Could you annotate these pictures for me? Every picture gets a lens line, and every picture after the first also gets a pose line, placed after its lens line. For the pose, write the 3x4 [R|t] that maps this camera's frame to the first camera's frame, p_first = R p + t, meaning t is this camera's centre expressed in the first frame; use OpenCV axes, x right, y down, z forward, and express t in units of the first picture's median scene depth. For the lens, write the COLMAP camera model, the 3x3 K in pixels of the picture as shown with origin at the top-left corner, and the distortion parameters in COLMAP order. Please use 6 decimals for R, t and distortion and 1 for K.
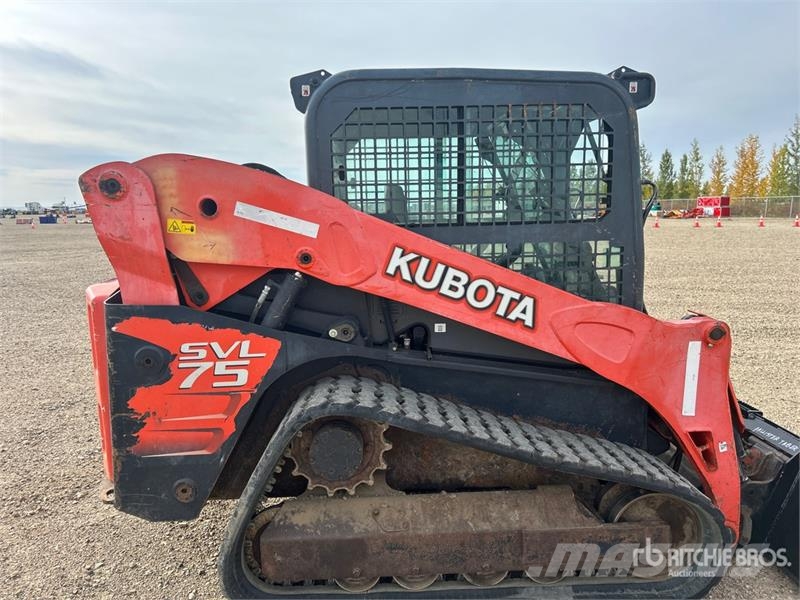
lens RADIAL K [[598.9, 0, 400.0], [0, 598.9, 300.0], [0, 0, 1]] dist [0.048998, -0.070205]
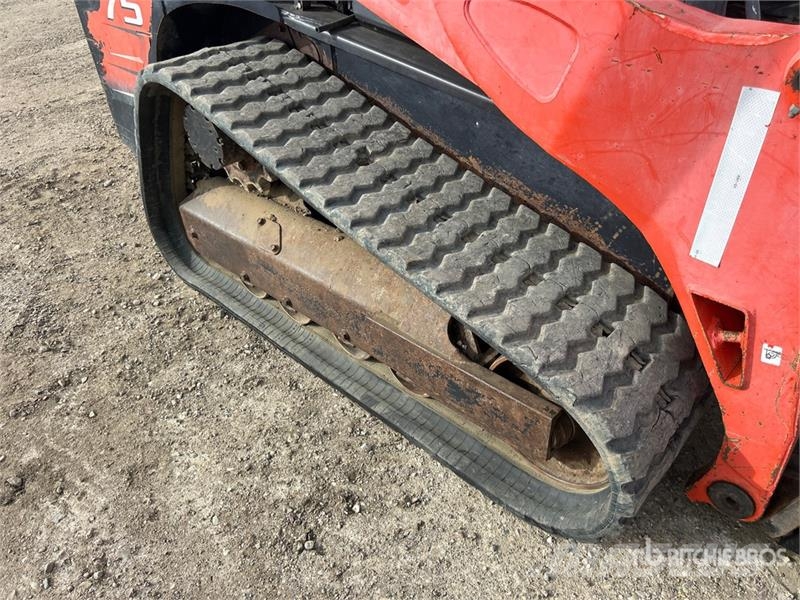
lens RADIAL K [[599.6, 0, 401.0], [0, 599.6, 289.4], [0, 0, 1]] dist [0.051150, -0.072444]
pose [[0.713835, 0.403470, -0.572409, 0.619515], [-0.067802, 0.853337, 0.516932, -0.003270], [0.697024, -0.330194, 0.636498, 0.598390]]
